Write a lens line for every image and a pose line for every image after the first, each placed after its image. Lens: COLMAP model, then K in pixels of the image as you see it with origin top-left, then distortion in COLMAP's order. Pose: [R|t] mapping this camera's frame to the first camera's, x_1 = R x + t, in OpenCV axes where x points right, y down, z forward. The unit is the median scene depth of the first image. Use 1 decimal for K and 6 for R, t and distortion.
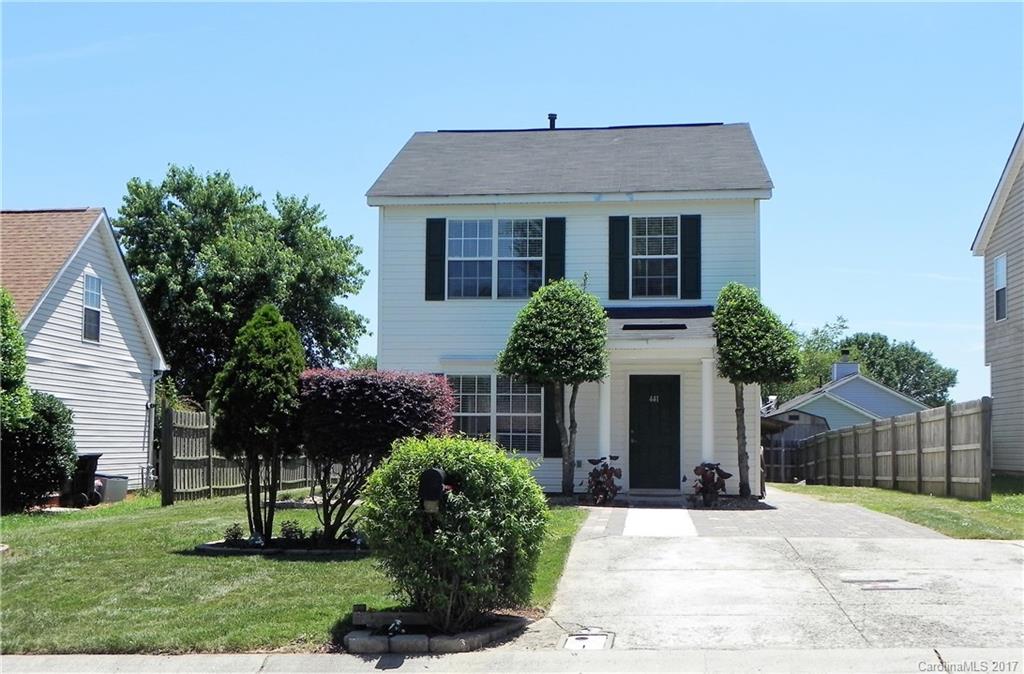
lens RADIAL K [[1214.2, 0, 514.0], [0, 1214.2, 371.7], [0, 0, 1]] dist [-0.008858, 0.010575]
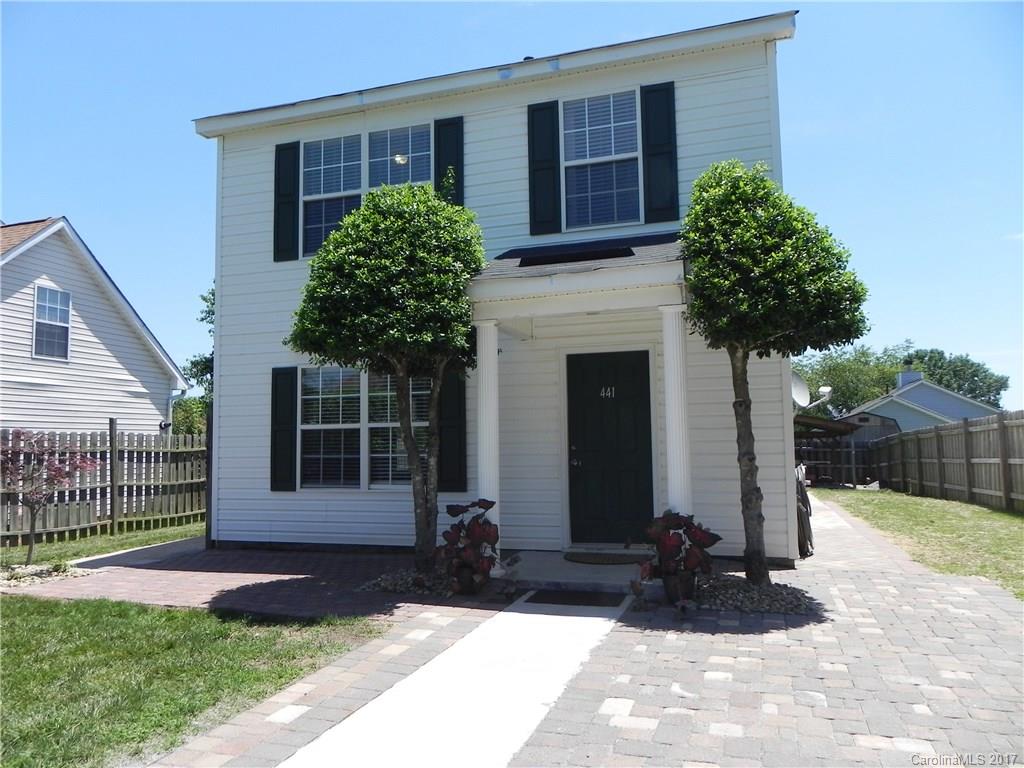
lens RADIAL K [[756.1, 0, 512.0], [0, 756.1, 384.0], [0, 0, 1]] dist [-0.008314, -0.003649]
pose [[0.977293, -0.038406, -0.208382, 0.135991], [0.034189, 0.999132, -0.023800, 0.023658], [0.209115, 0.016135, 0.977758, 0.574078]]
